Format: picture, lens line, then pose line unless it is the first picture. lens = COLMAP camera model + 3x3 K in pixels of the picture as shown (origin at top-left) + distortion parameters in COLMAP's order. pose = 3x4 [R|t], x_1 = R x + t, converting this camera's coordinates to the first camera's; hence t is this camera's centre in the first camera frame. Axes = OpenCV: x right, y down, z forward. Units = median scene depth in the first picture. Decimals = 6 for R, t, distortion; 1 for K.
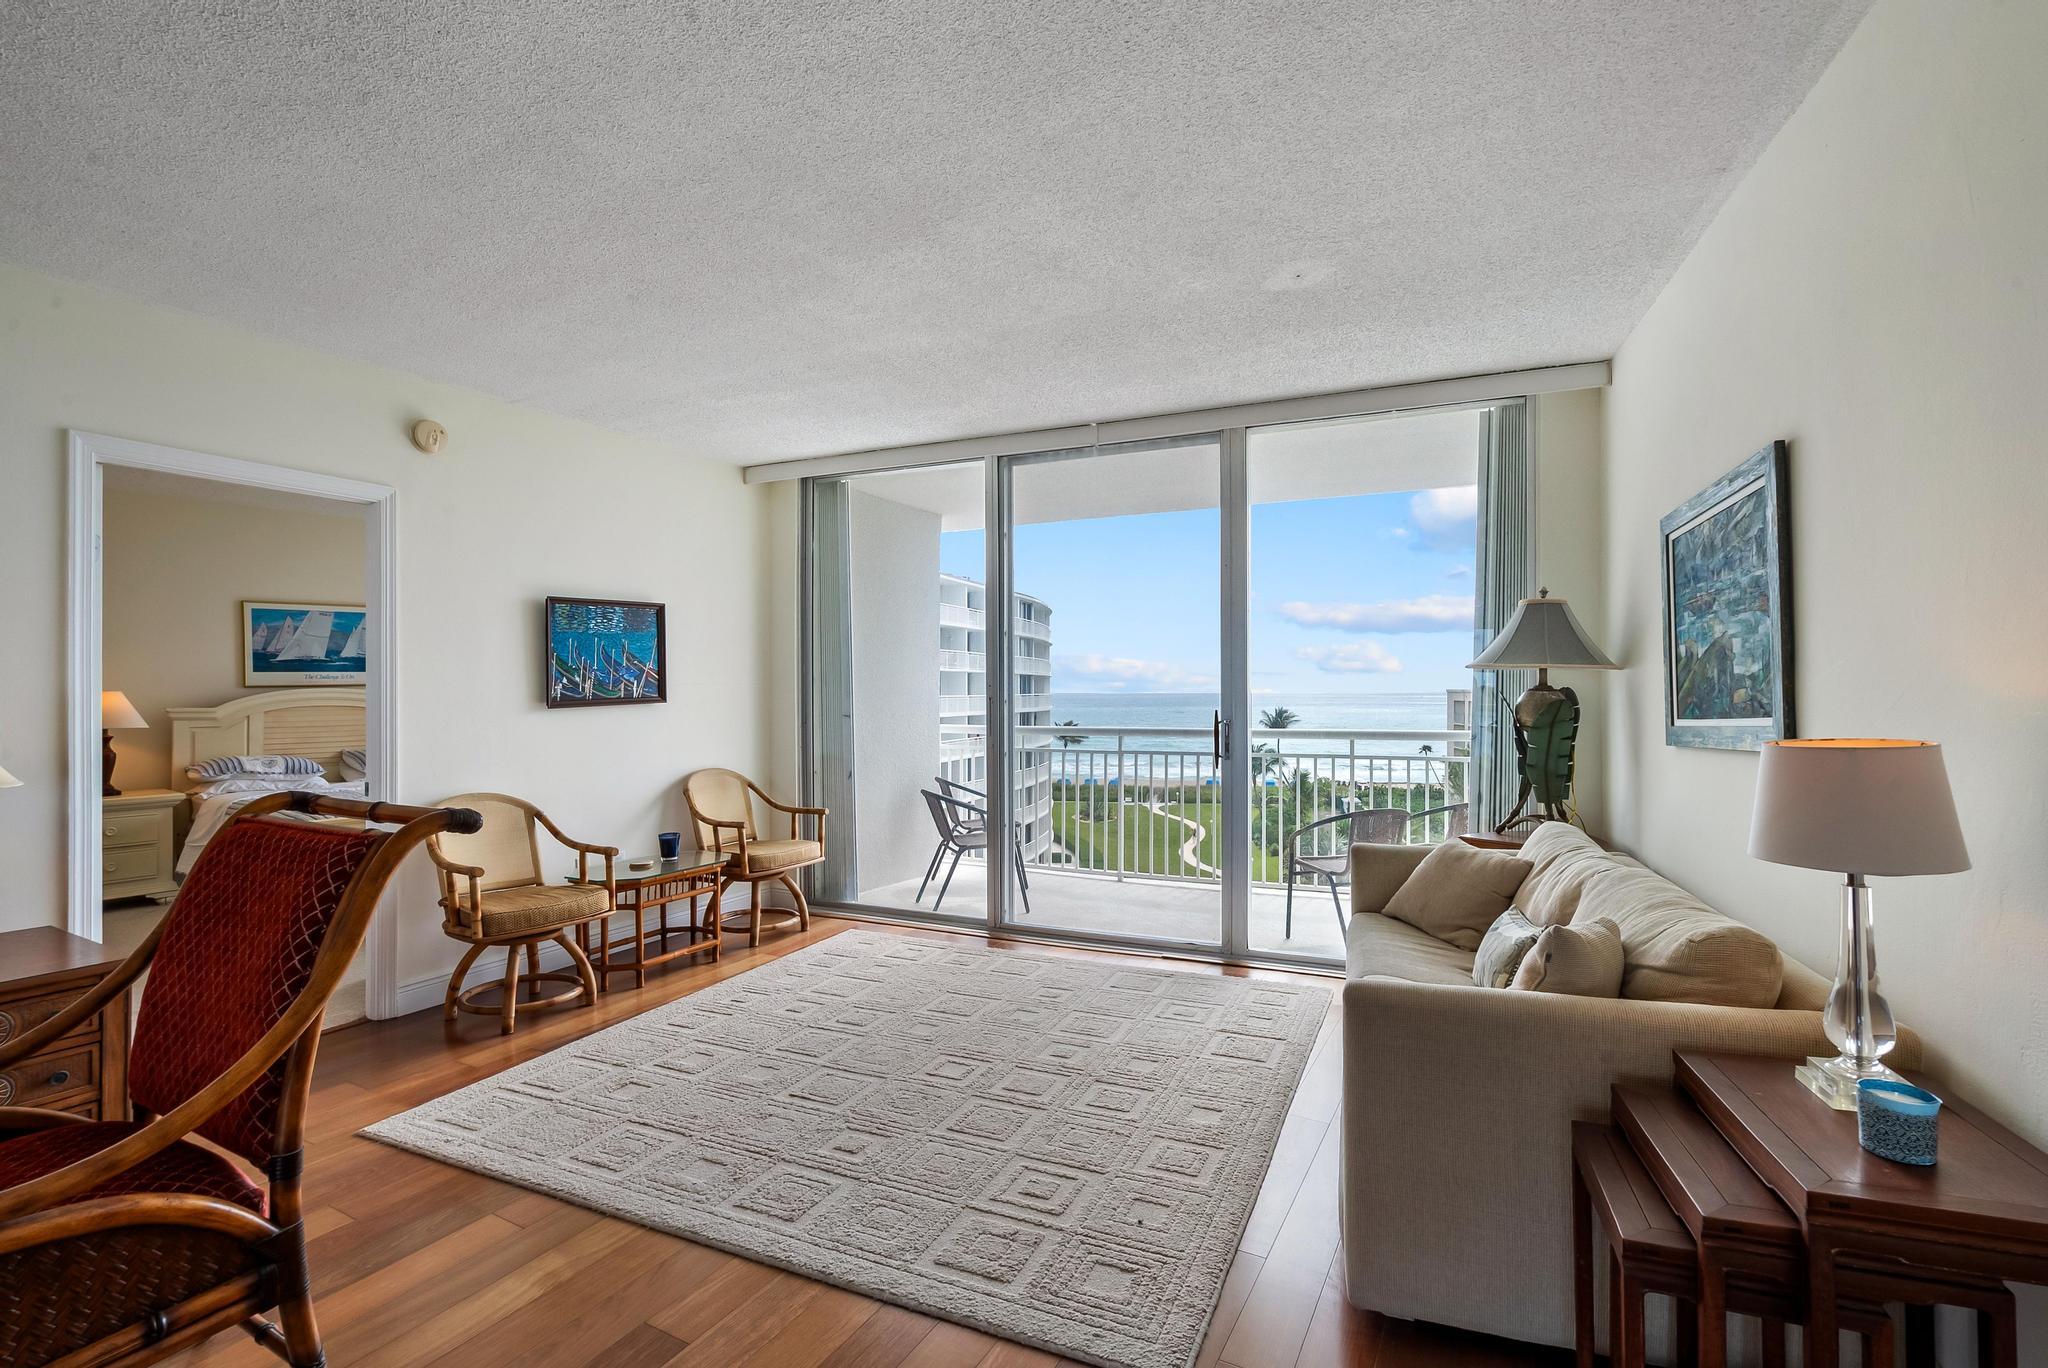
lens RADIAL K [[941.1, 0, 1027.3], [0, 941.1, 692.7], [0, 0, 1]] dist [-0.024587, 0.000019]
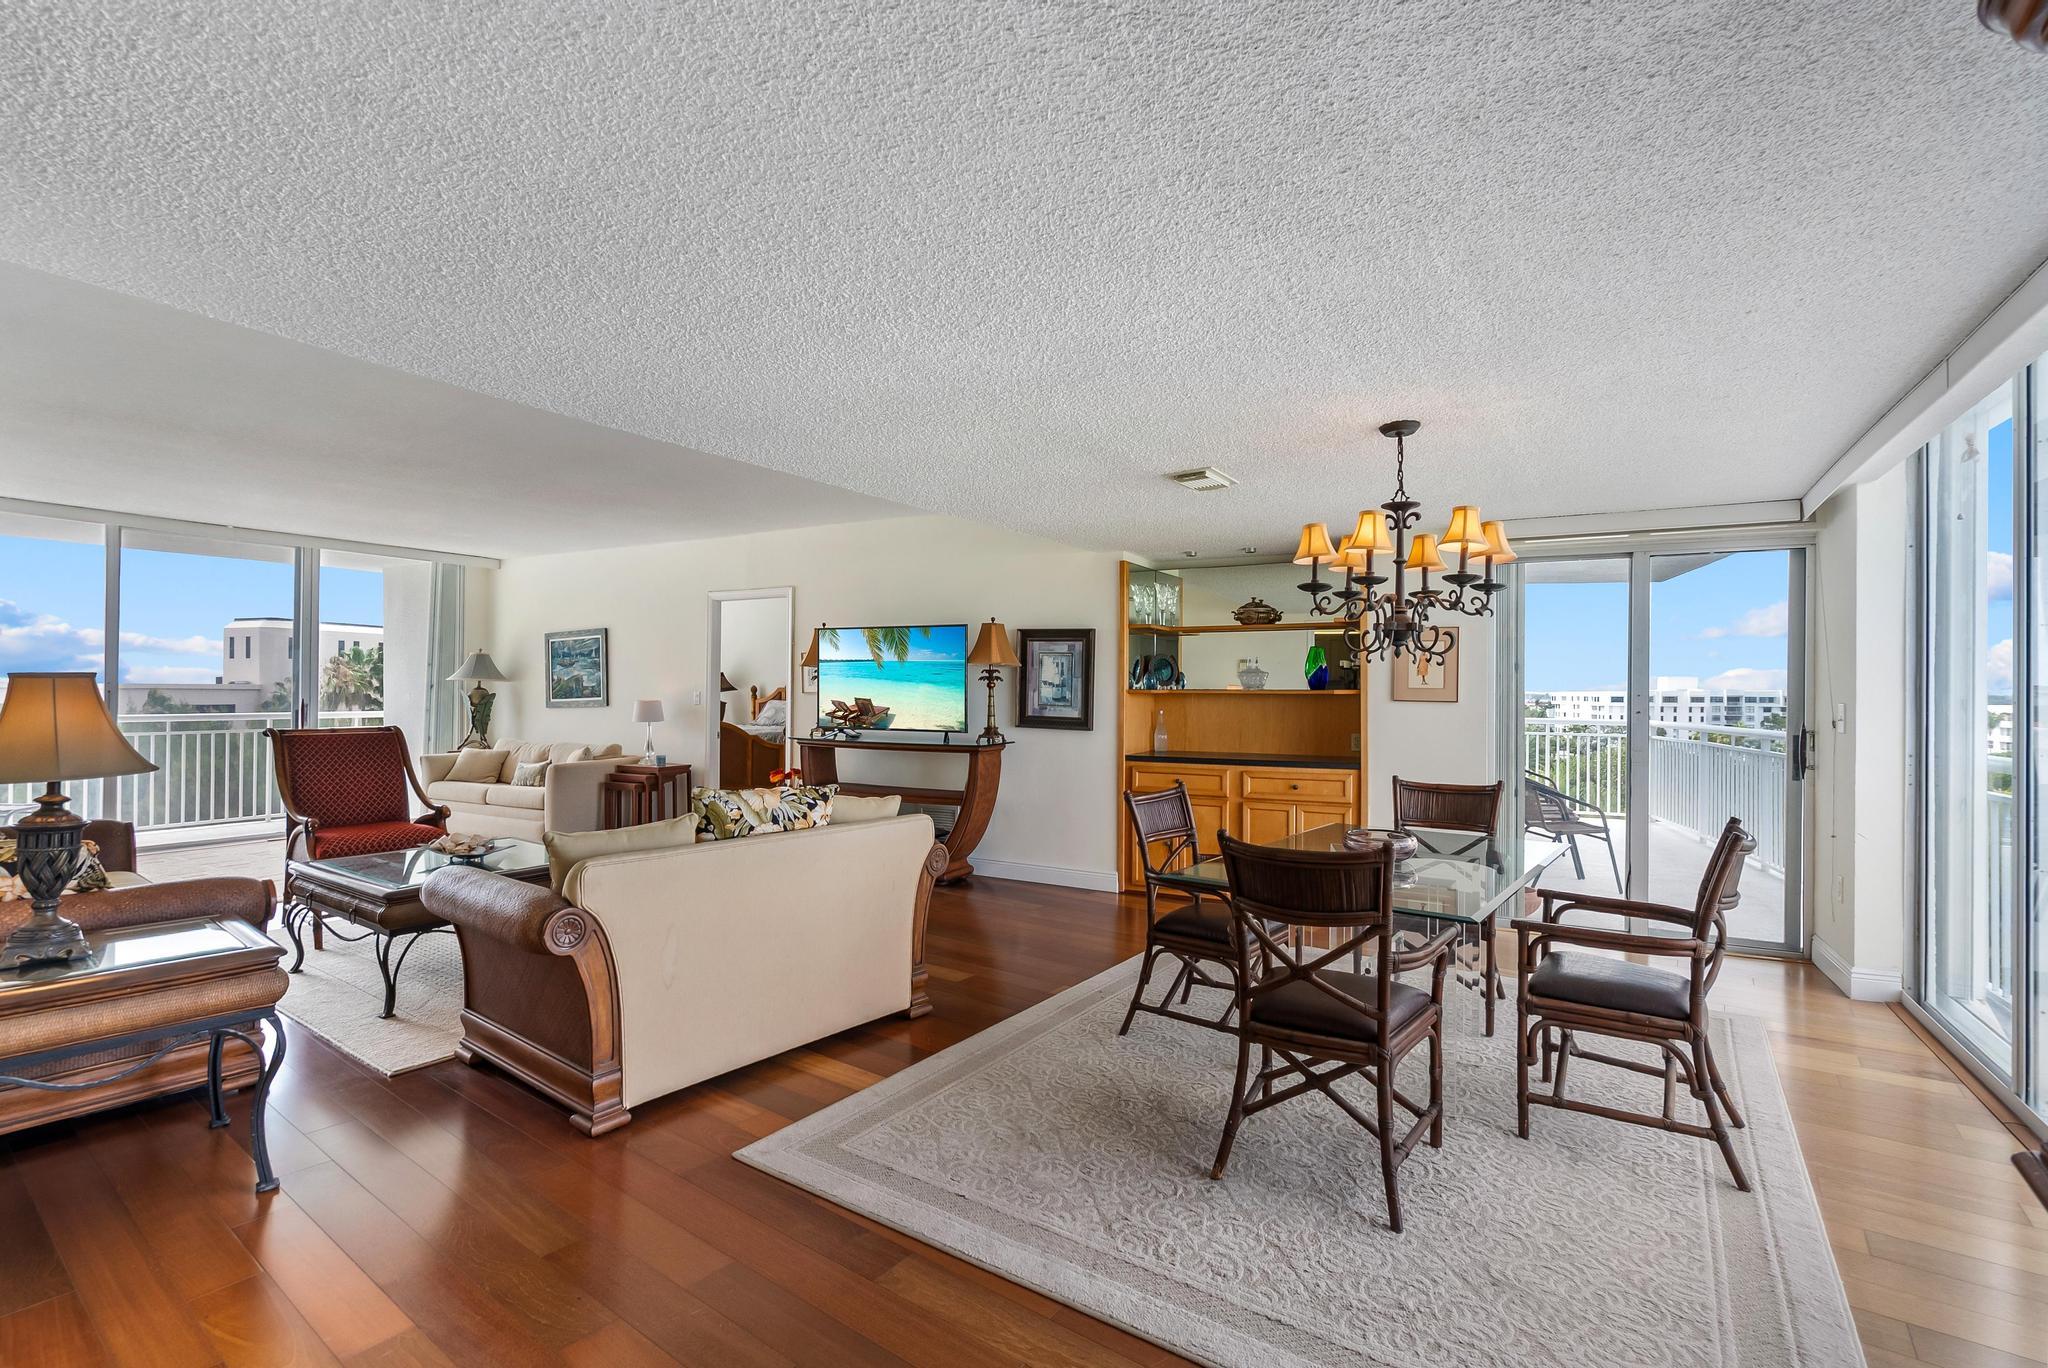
lens RADIAL K [[932.7, 0, 1024.0], [0, 932.7, 684.0], [0, 0, 1]] dist [-0.001436, 0.000144]
pose [[0.136505, 0.009294, 0.990596, -1.755979], [-0.005868, 0.999946, -0.008573, -0.004061], [-0.990622, -0.004643, 0.136552, -0.804234]]
